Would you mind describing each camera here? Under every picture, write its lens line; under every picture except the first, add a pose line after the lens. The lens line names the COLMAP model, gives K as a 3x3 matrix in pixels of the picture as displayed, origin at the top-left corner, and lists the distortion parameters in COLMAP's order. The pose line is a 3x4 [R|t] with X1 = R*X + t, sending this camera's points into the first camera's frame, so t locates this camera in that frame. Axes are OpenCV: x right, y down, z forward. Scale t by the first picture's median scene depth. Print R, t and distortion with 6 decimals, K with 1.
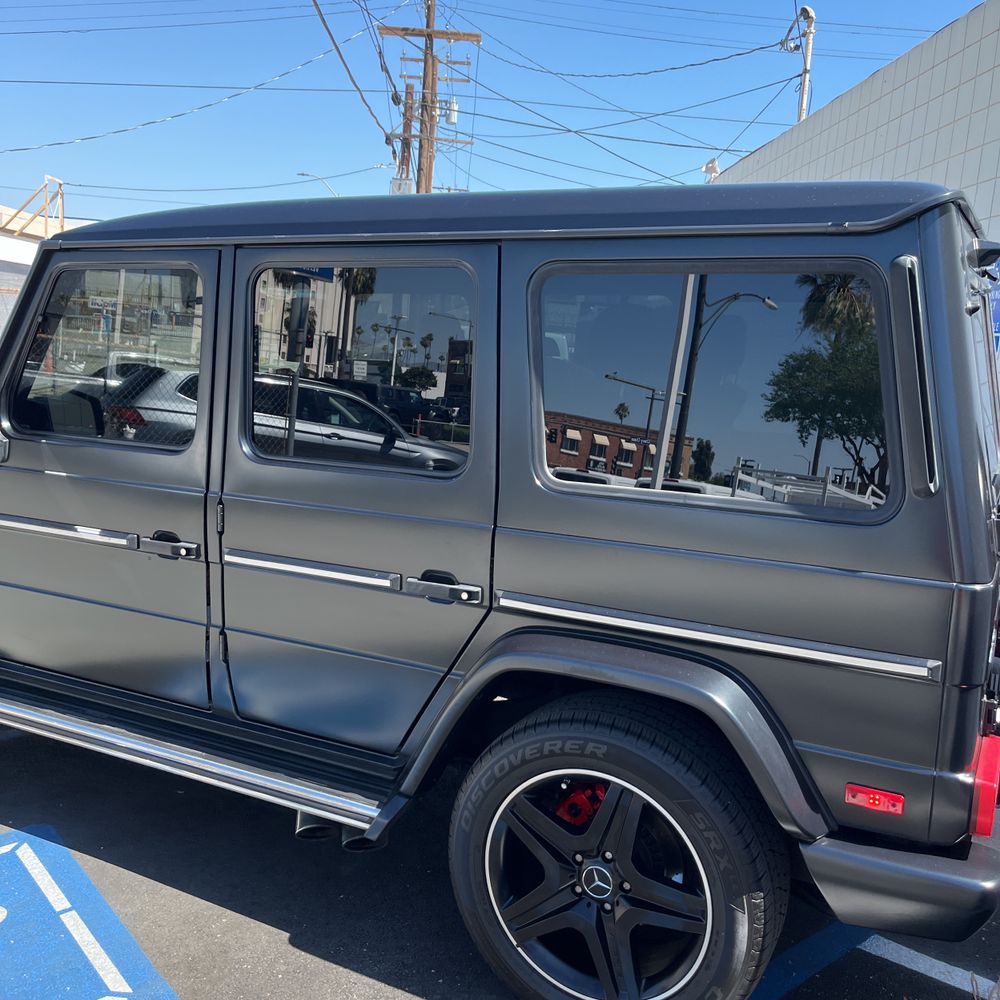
lens RADIAL K [[1020.9, 0, 499.5], [0, 1020.9, 494.6], [0, 0, 1]] dist [0.049677, -0.046724]
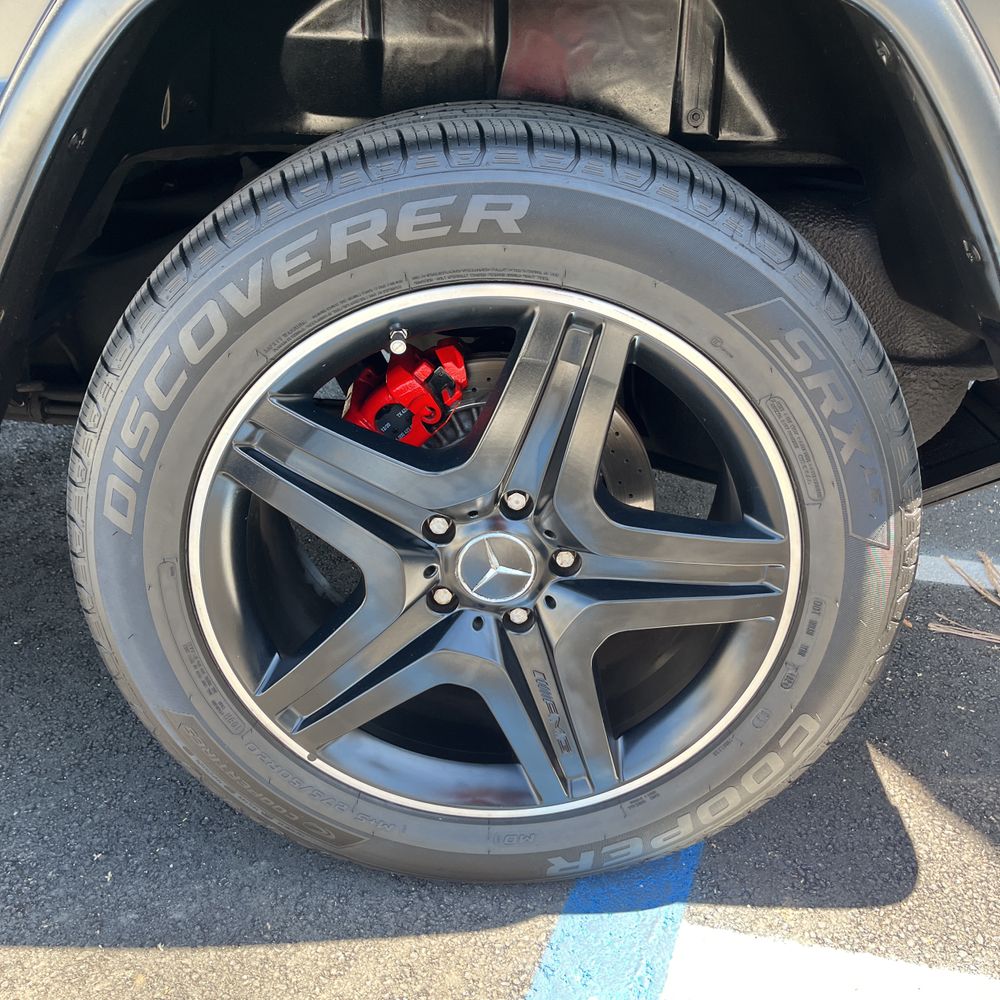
lens RADIAL K [[1020.9, 0, 499.5], [0, 1020.9, 494.6], [0, 0, 1]] dist [0.049677, -0.046724]
pose [[0.892448, -0.216900, 0.395590, -0.057136], [0.085367, 0.942193, 0.324014, 0.219192], [-0.443001, -0.255395, 0.859374, 0.660827]]
